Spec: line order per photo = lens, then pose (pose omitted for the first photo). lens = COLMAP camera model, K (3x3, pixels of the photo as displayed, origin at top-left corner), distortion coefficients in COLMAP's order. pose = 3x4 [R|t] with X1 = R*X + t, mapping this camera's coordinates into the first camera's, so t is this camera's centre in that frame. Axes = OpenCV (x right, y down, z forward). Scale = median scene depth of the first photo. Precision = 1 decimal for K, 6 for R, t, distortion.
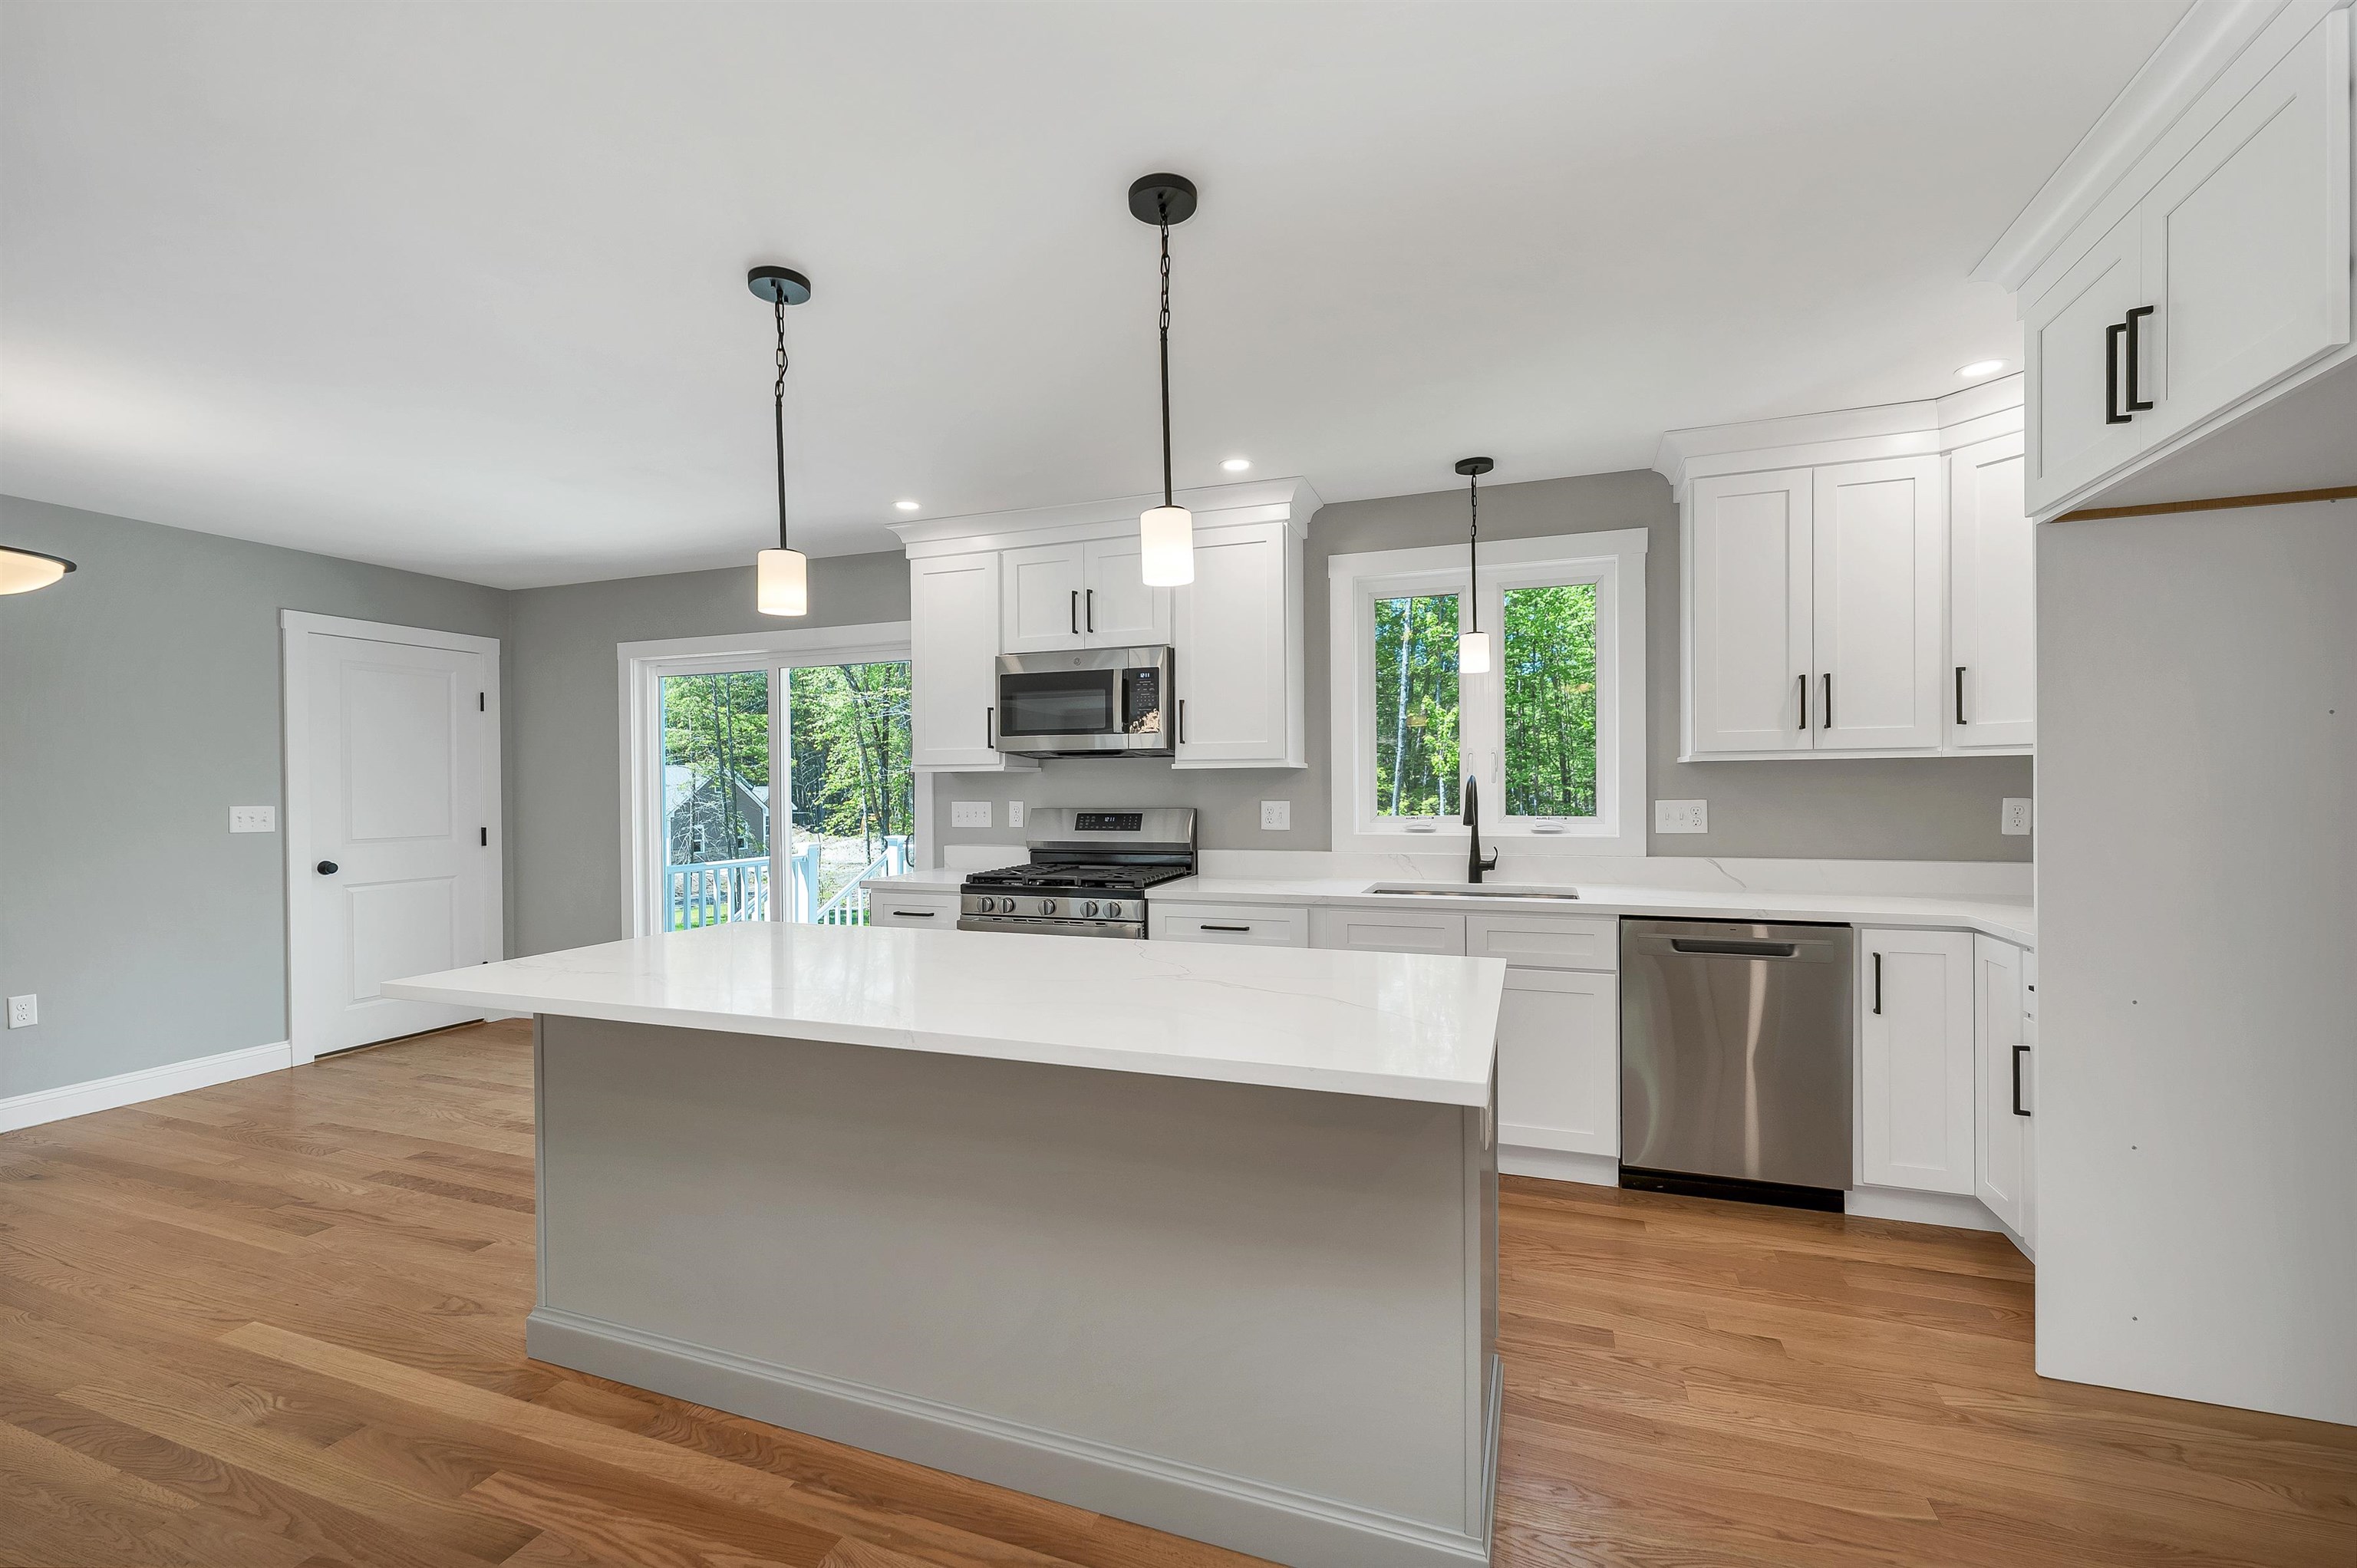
lens RADIAL K [[994.6, 0, 1175.1], [0, 994.6, 795.8], [0, 0, 1]] dist [0.000529, 0.000210]
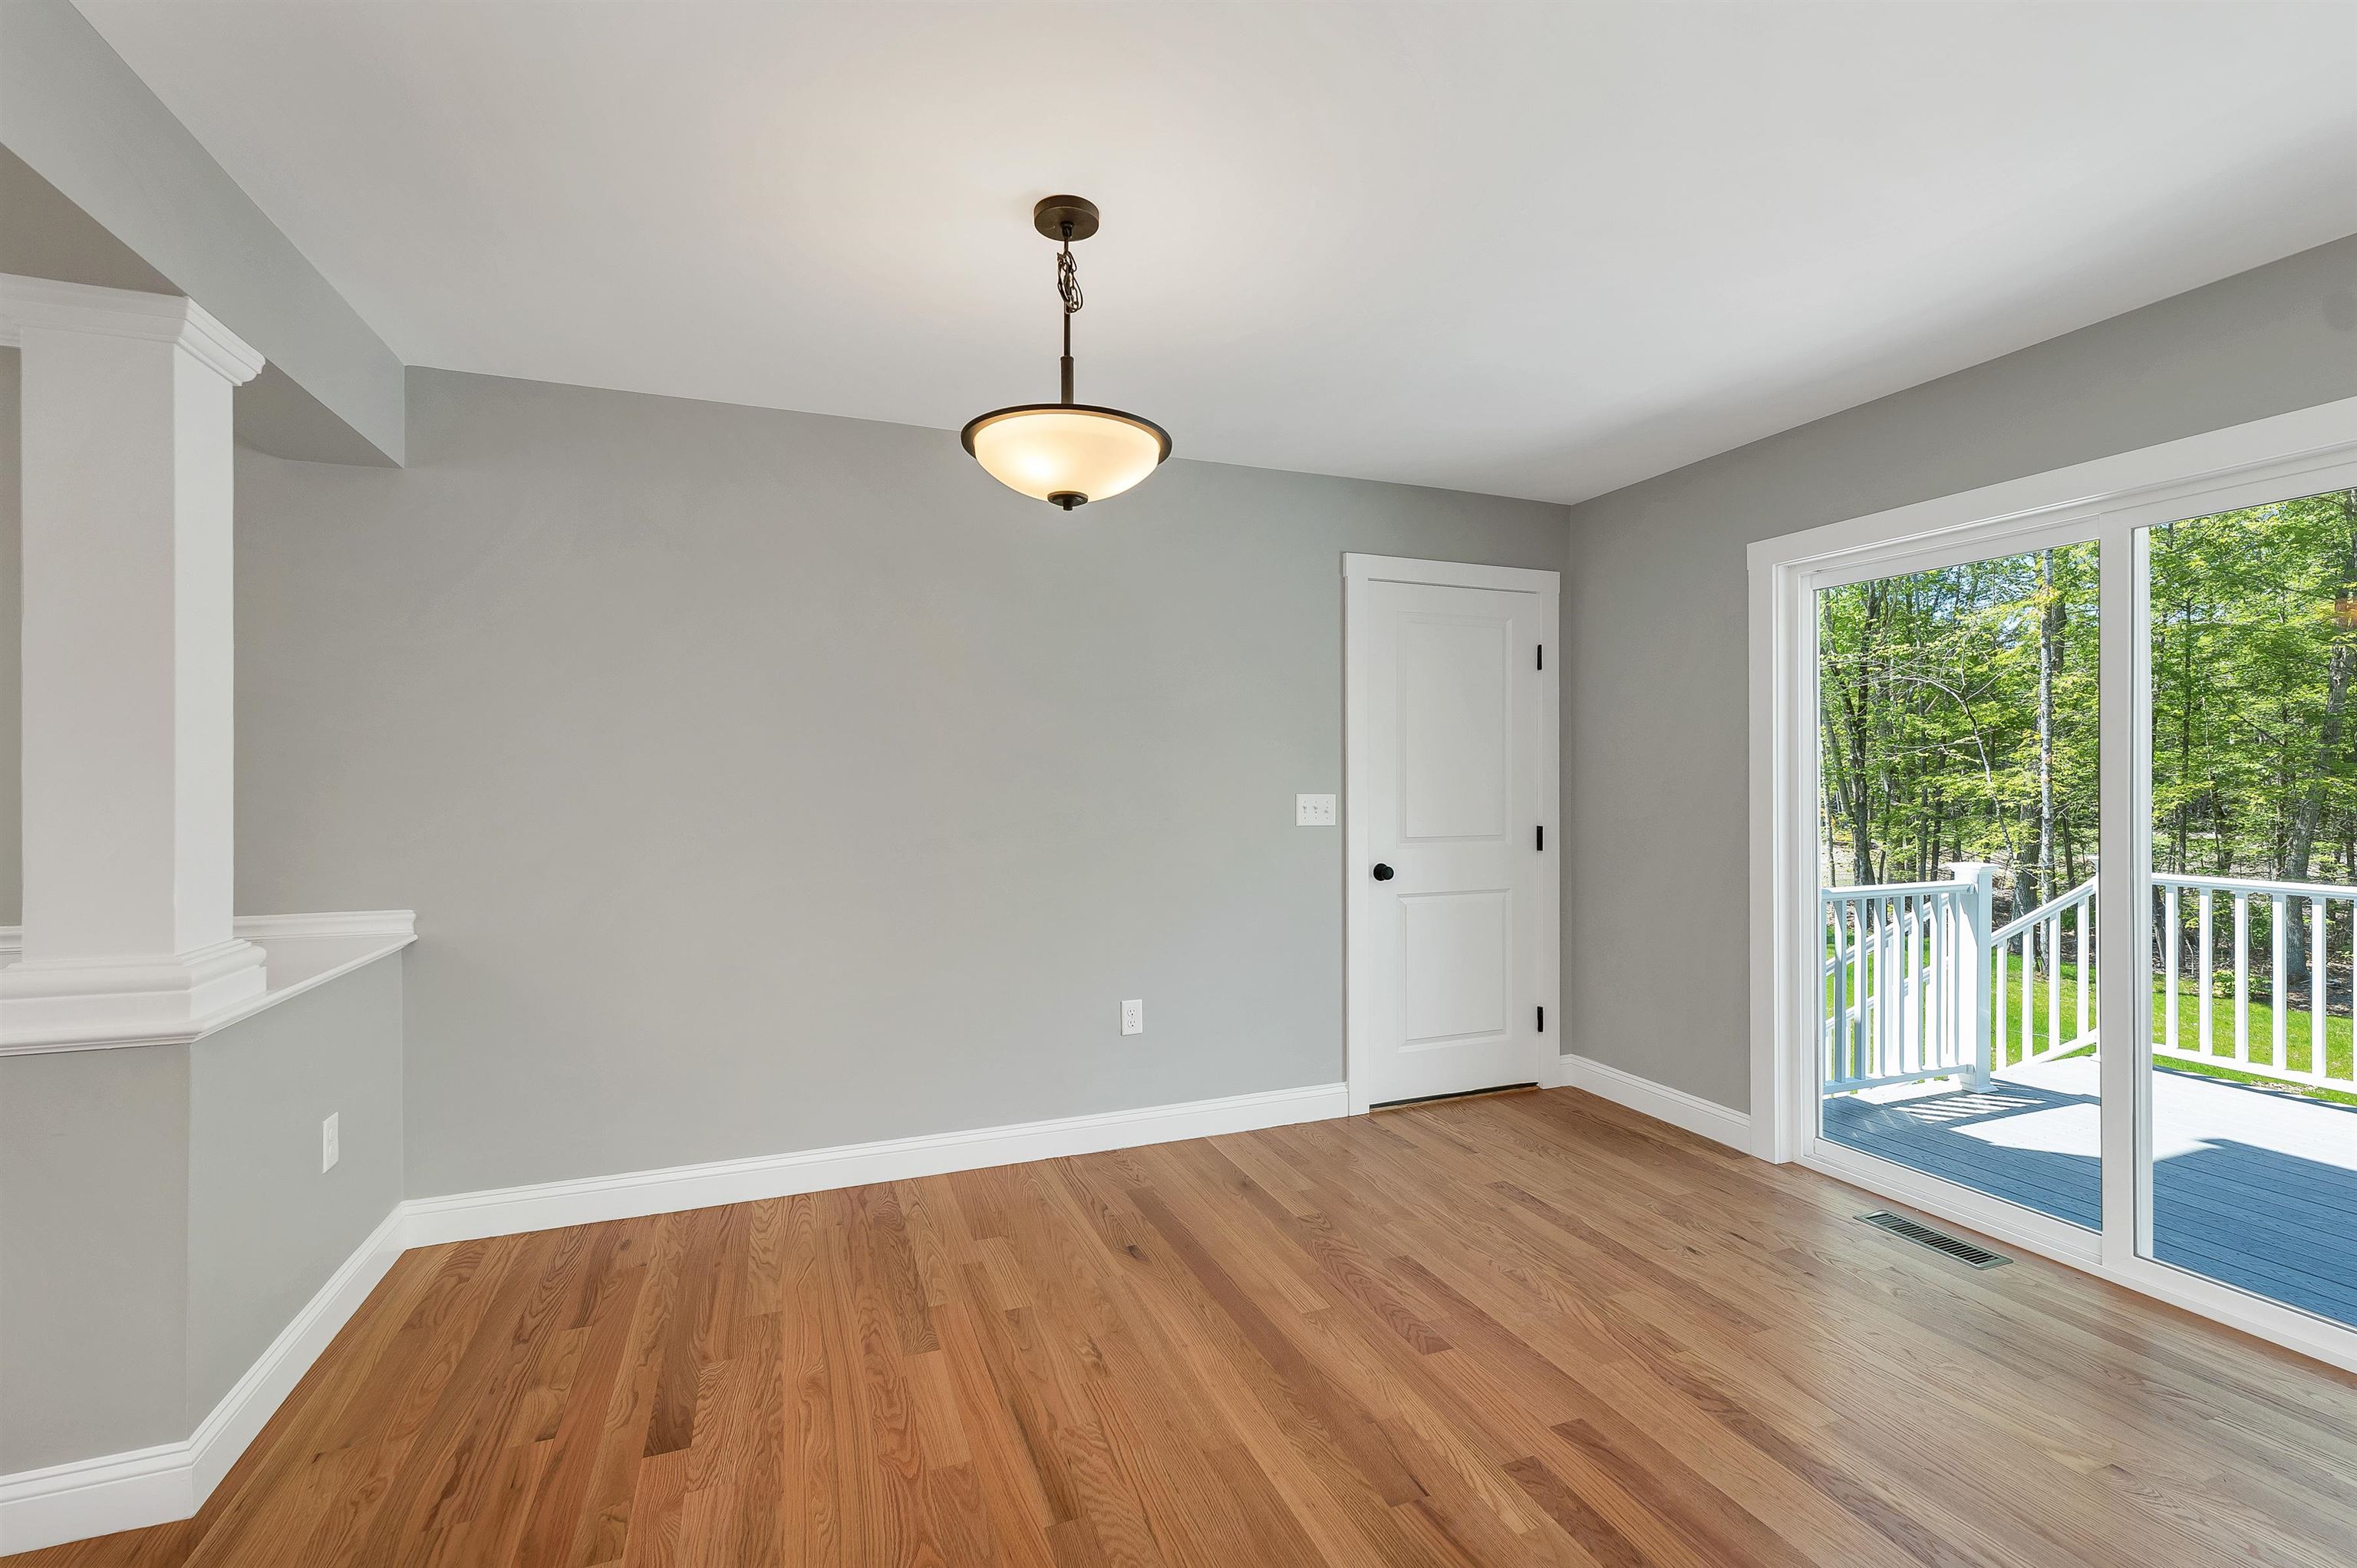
lens RADIAL K [[1007.5, 0, 1164.3], [0, 1007.5, 780.6], [0, 0, 1]] dist [-0.000405, 0.000060]
pose [[0.660802, 0.006322, -0.750533, -0.435910], [-0.008989, 0.999959, 0.000509, -0.000015], [0.750506, 0.006410, 0.660832, 0.402006]]
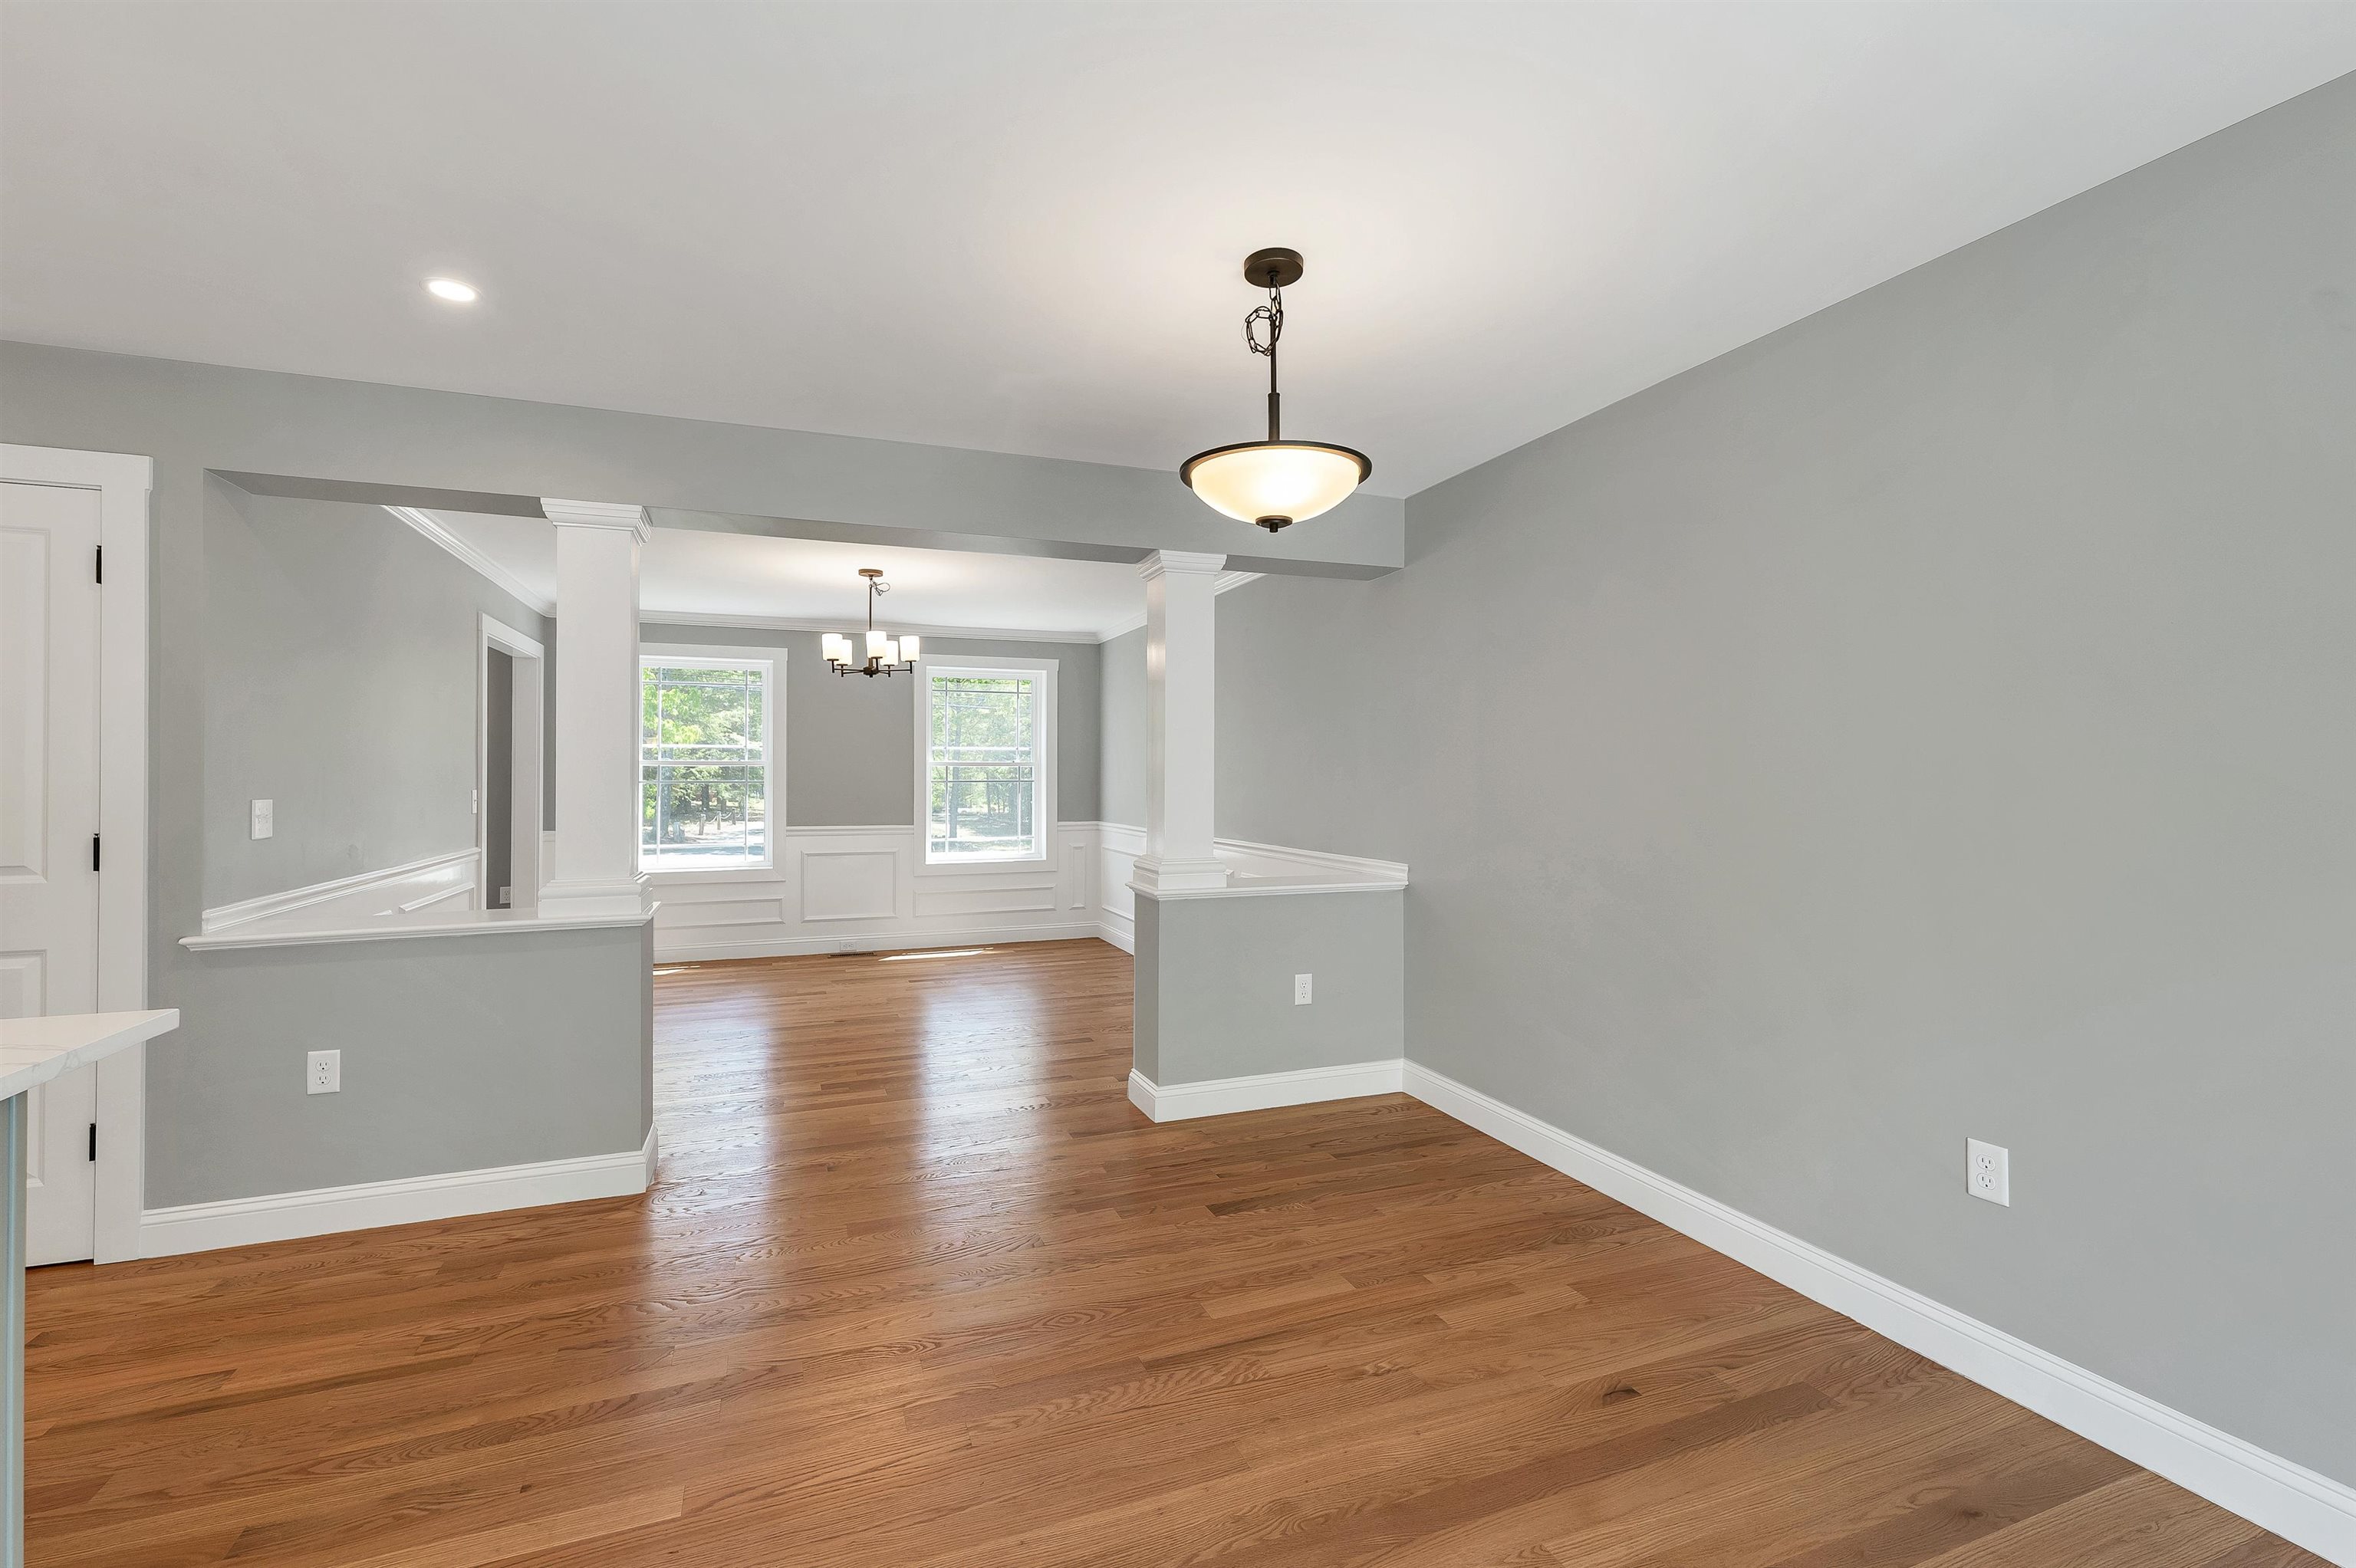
lens RADIAL K [[996.9, 0, 1156.8], [0, 996.9, 772.6], [0, 0, 1]] dist [0.002498, -0.000687]
pose [[-0.755271, 0.003935, -0.655401, -0.438905], [-0.000525, 0.999978, 0.006608, -0.006351], [0.655413, 0.005335, -0.755252, 1.079017]]
